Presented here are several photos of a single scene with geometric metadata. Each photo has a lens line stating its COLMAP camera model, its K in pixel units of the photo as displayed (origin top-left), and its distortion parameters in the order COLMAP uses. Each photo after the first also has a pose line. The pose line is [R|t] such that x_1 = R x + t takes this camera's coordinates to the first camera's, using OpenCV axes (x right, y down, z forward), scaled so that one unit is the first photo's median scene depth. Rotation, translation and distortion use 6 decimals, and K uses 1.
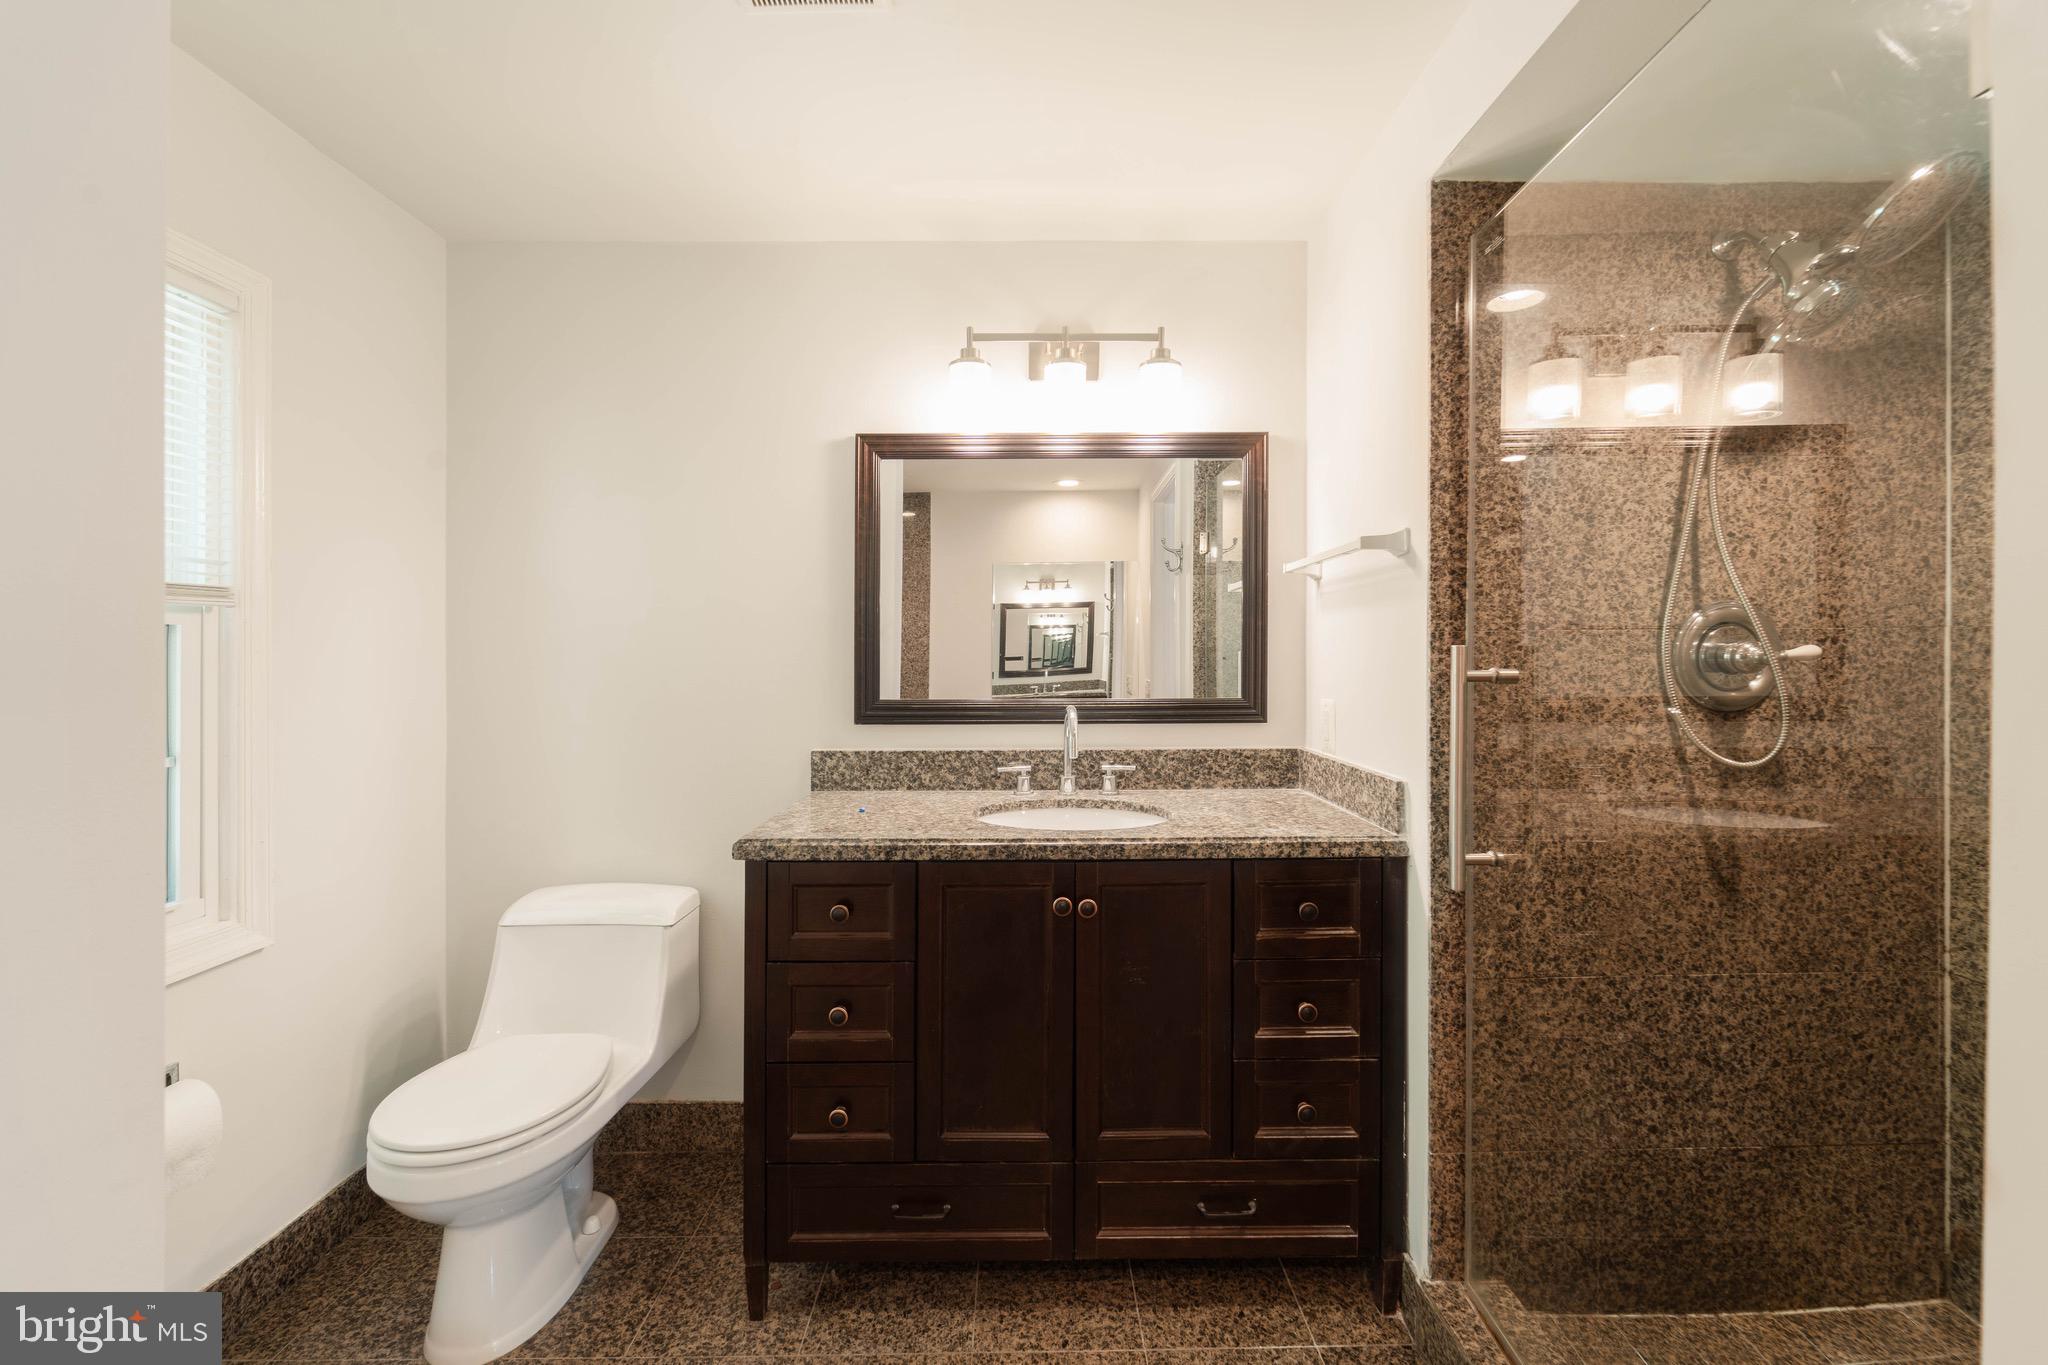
lens RADIAL K [[828.5, 0, 1025.6], [0, 828.5, 659.1], [0, 0, 1]] dist [-0.000129, -0.001308]
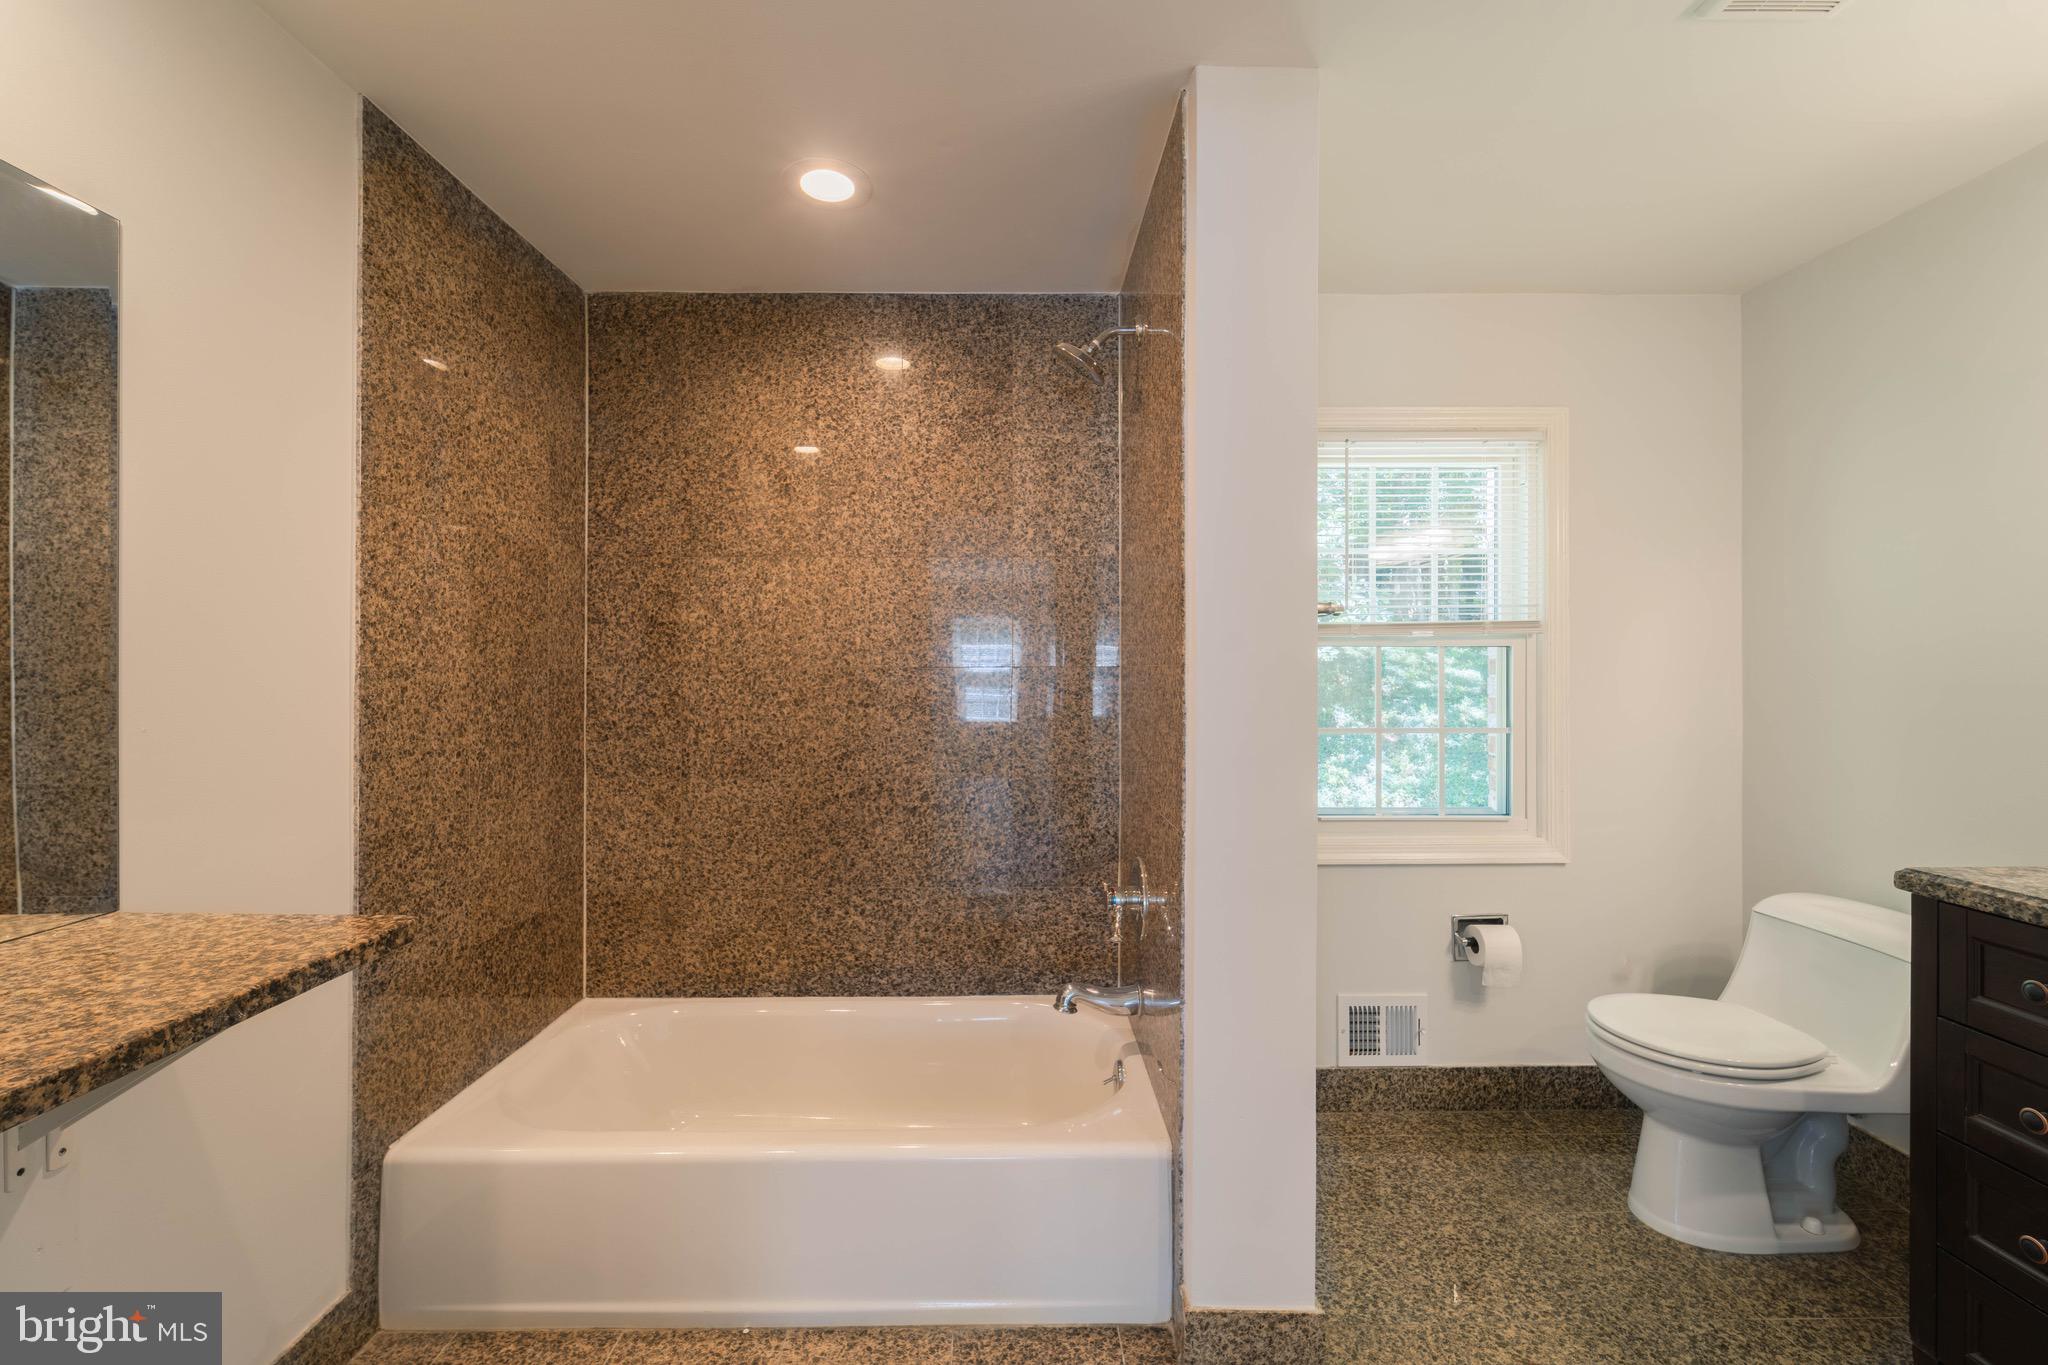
lens RADIAL K [[811.7, 0, 1016.1], [0, 811.7, 684.5], [0, 0, 1]] dist [-0.001005, -0.000549]
pose [[0.003762, 0.025043, -0.999679, 0.538220], [-0.002470, 0.999684, 0.025033, -0.003555], [0.999990, 0.002375, 0.003823, 0.020294]]
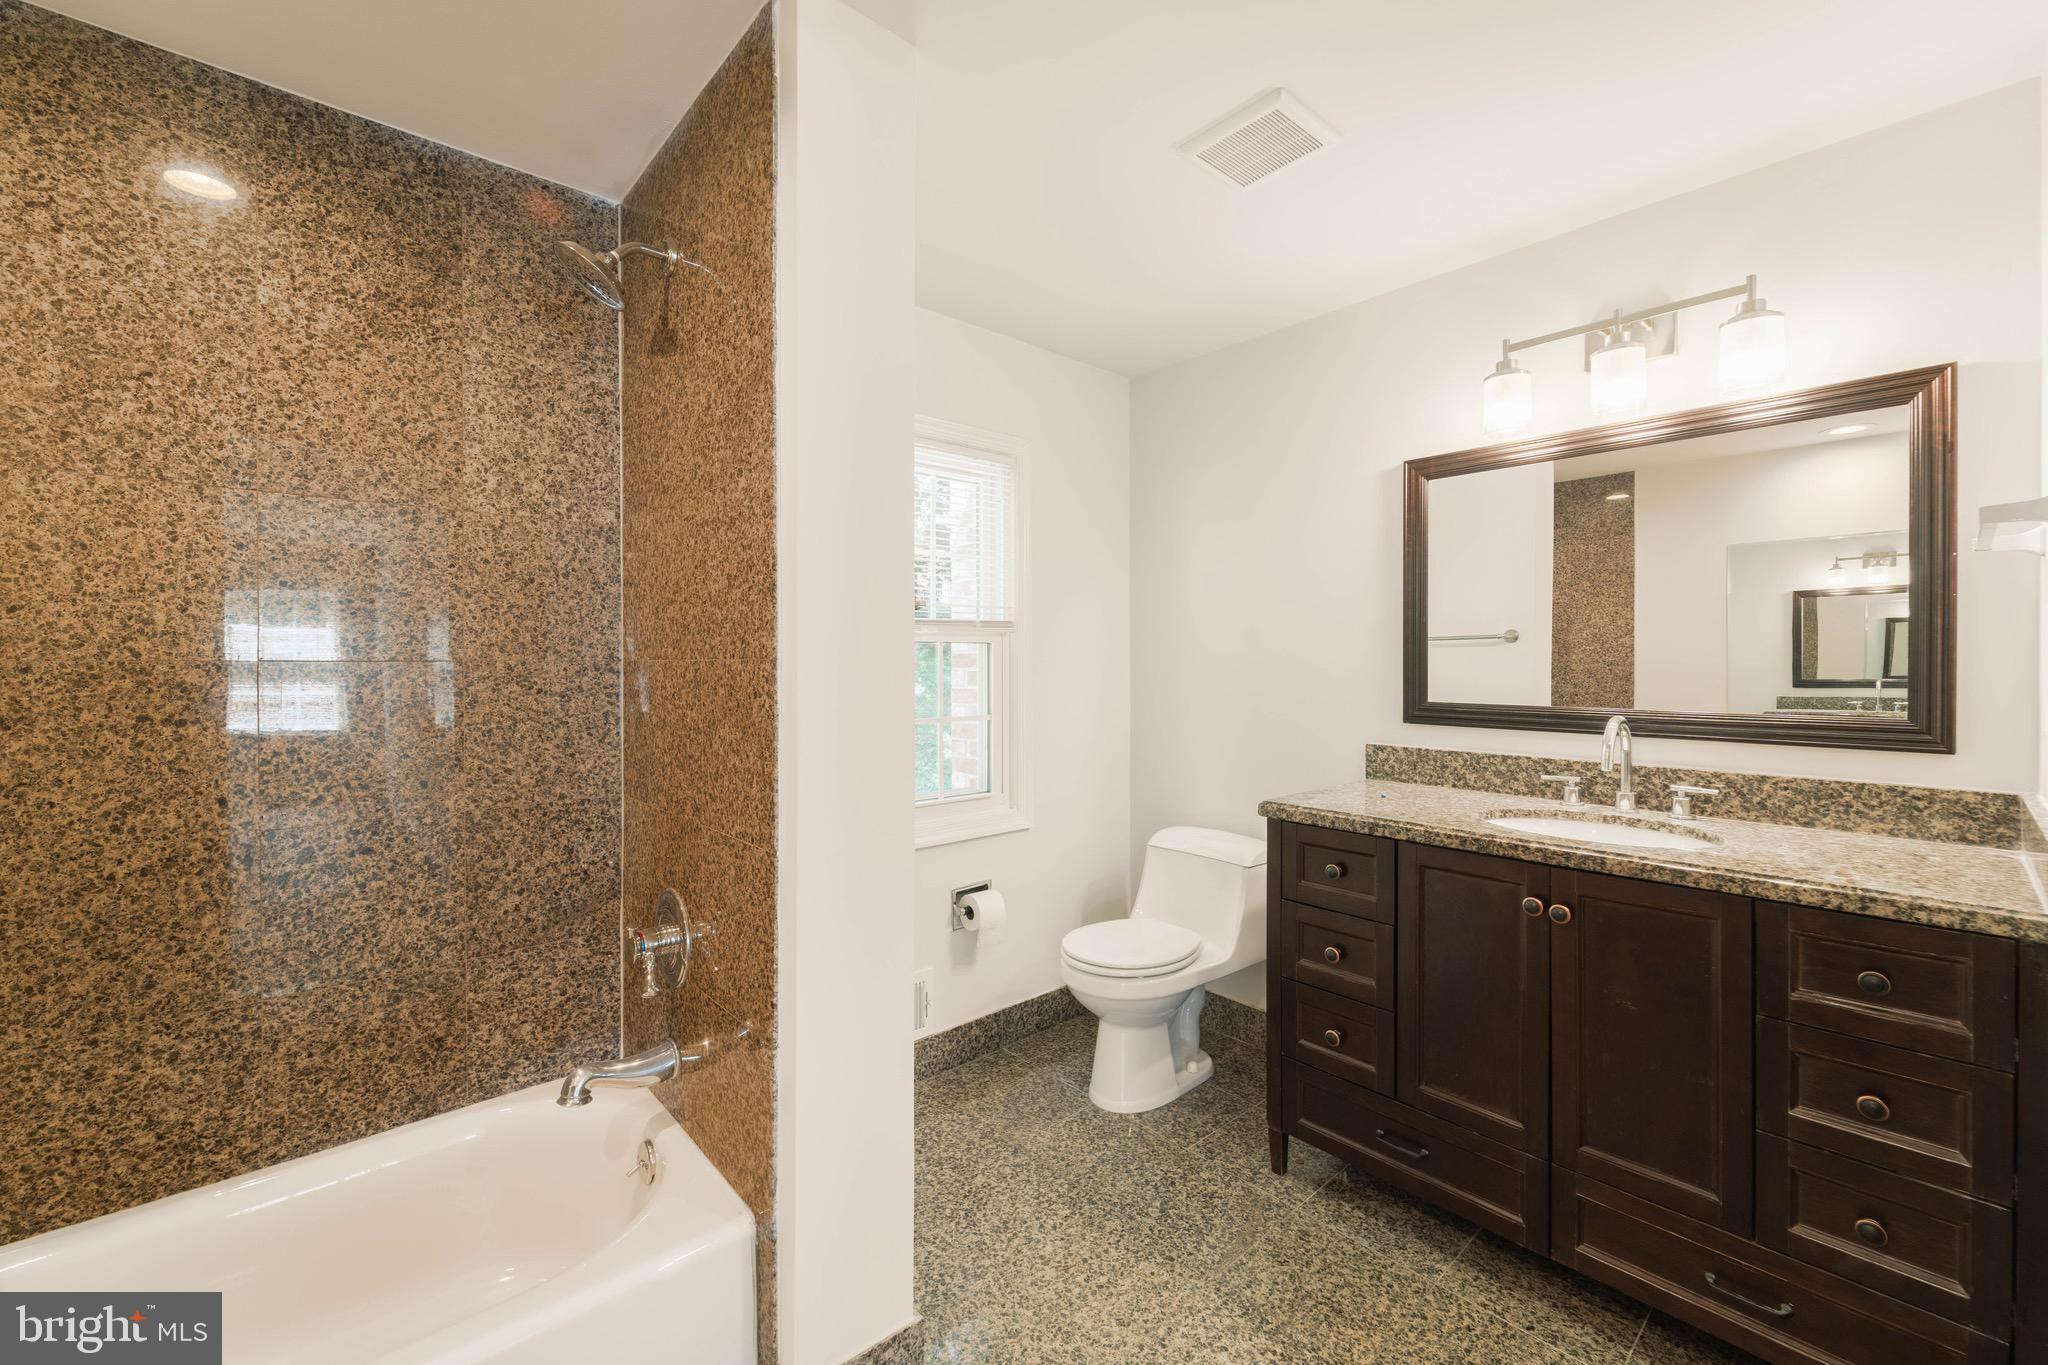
lens RADIAL K [[821.5, 0, 1033.2], [0, 821.5, 678.0], [0, 0, 1]] dist [0.000071, -0.001097]
pose [[0.662115, 0.020548, -0.749121, 0.388292], [-0.005854, 0.999735, 0.022248, -0.004401], [0.749379, -0.010345, 0.662060, -0.136254]]
